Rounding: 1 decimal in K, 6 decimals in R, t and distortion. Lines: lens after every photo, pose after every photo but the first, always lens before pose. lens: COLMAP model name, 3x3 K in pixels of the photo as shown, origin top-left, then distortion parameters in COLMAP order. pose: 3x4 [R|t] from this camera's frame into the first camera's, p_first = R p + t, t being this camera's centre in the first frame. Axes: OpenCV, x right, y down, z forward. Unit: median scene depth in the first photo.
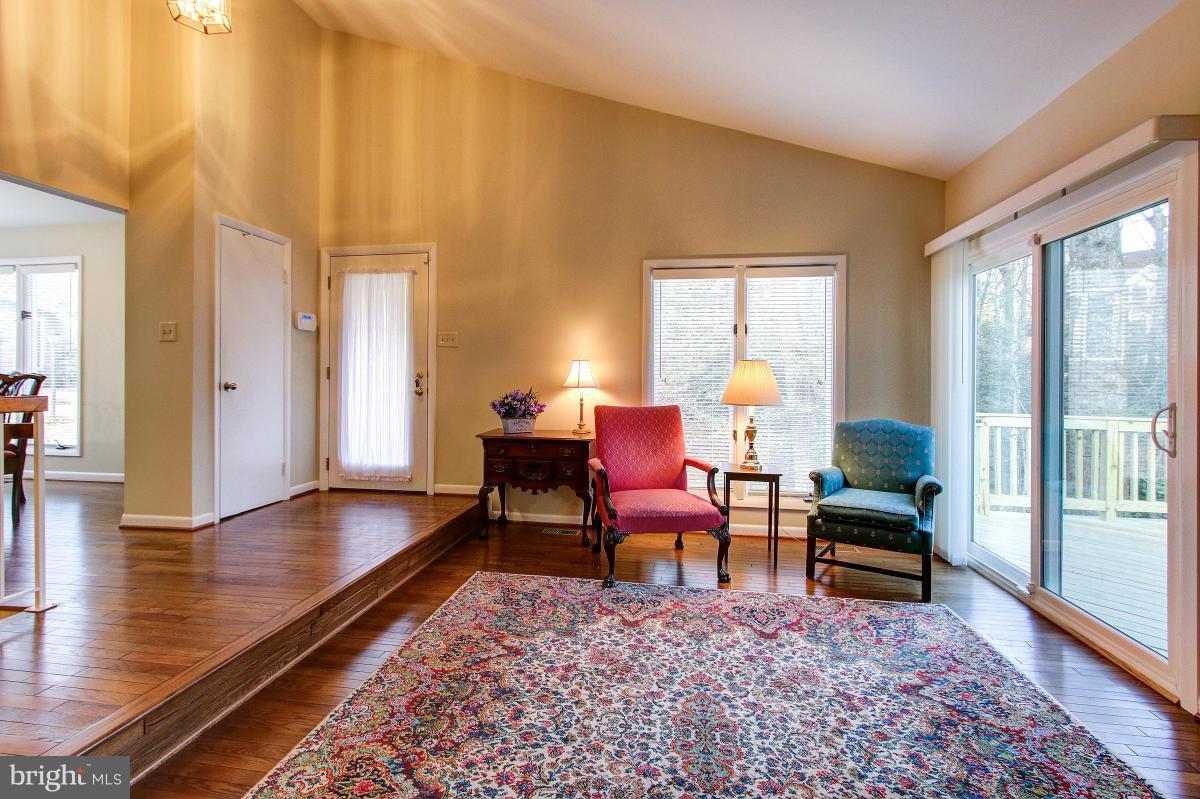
lens RADIAL K [[564.9, 0, 594.4], [0, 564.9, 376.2], [0, 0, 1]] dist [-0.002469, 0.002089]
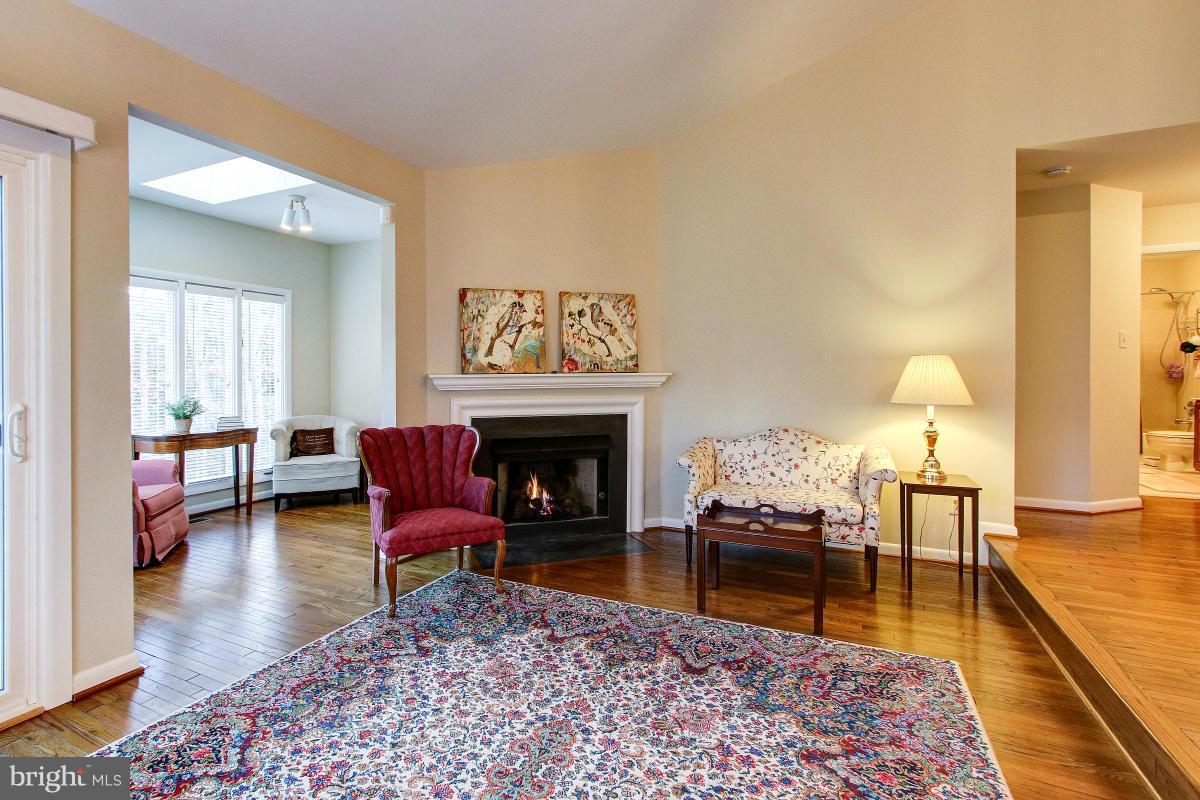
lens RADIAL K [[564.9, 0, 566.4], [0, 564.9, 381.5], [0, 0, 1]] dist [-0.002469, 0.002089]
pose [[-0.954461, -0.007130, 0.298250, -0.104775], [-0.003551, 0.999915, 0.012542, -0.005749], [-0.298314, 0.010912, -0.954405, 1.477278]]
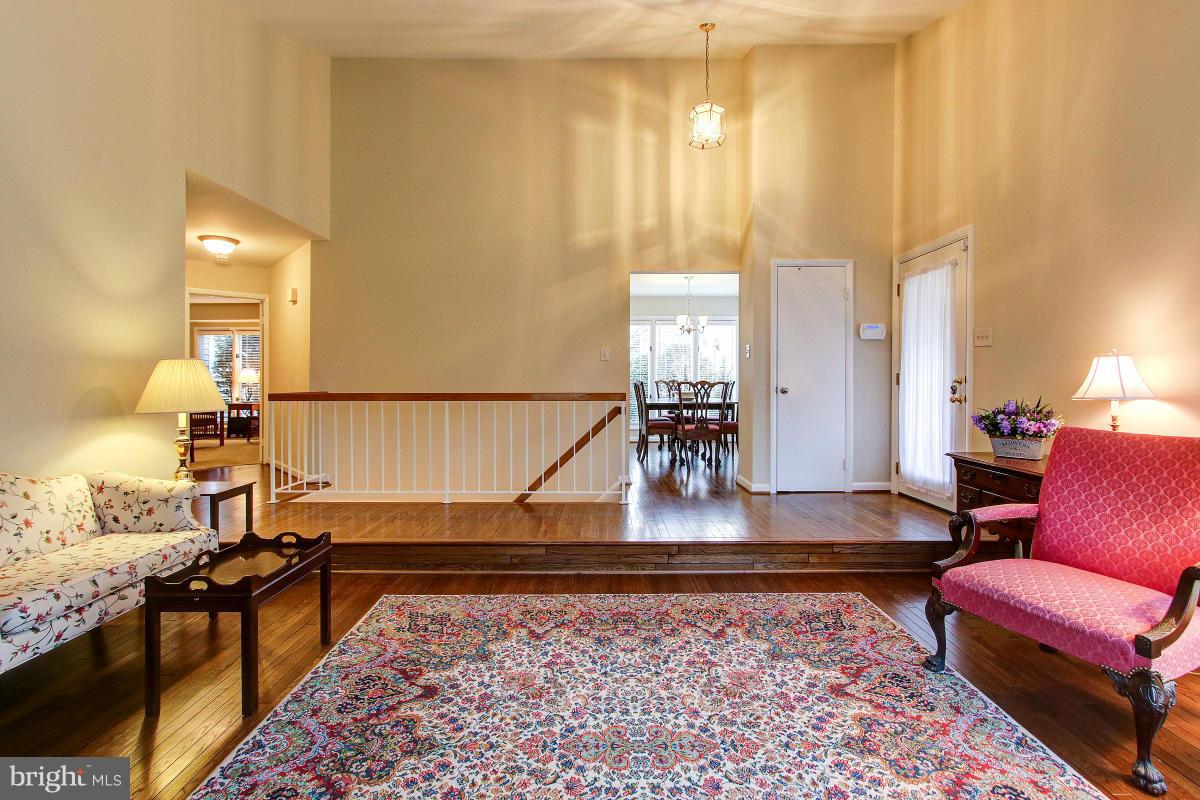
lens RADIAL K [[564.9, 0, 591.3], [0, 564.9, 380.6], [0, 0, 1]] dist [-0.002469, 0.002089]
pose [[0.145297, -0.005222, -0.989374, 0.924785], [0.003154, 0.999983, -0.004815, 0.001373], [0.989383, -0.002421, 0.145311, 0.615496]]
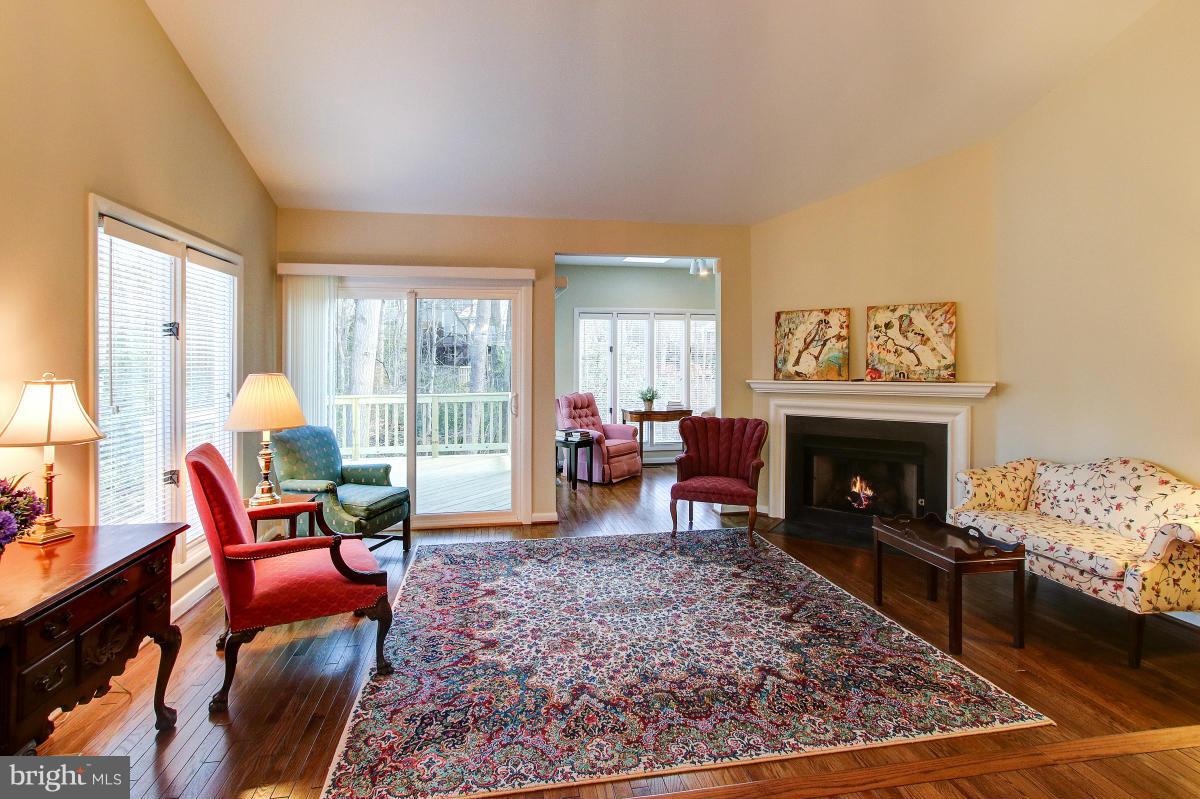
lens RADIAL K [[564.9, 0, 587.9], [0, 564.9, 365.0], [0, 0, 1]] dist [-0.002469, 0.002089]
pose [[-0.328648, -0.013678, 0.944354, -1.080548], [-0.002865, 0.999905, 0.013486, -0.087932], [-0.944448, 0.001727, -0.328656, 1.336025]]
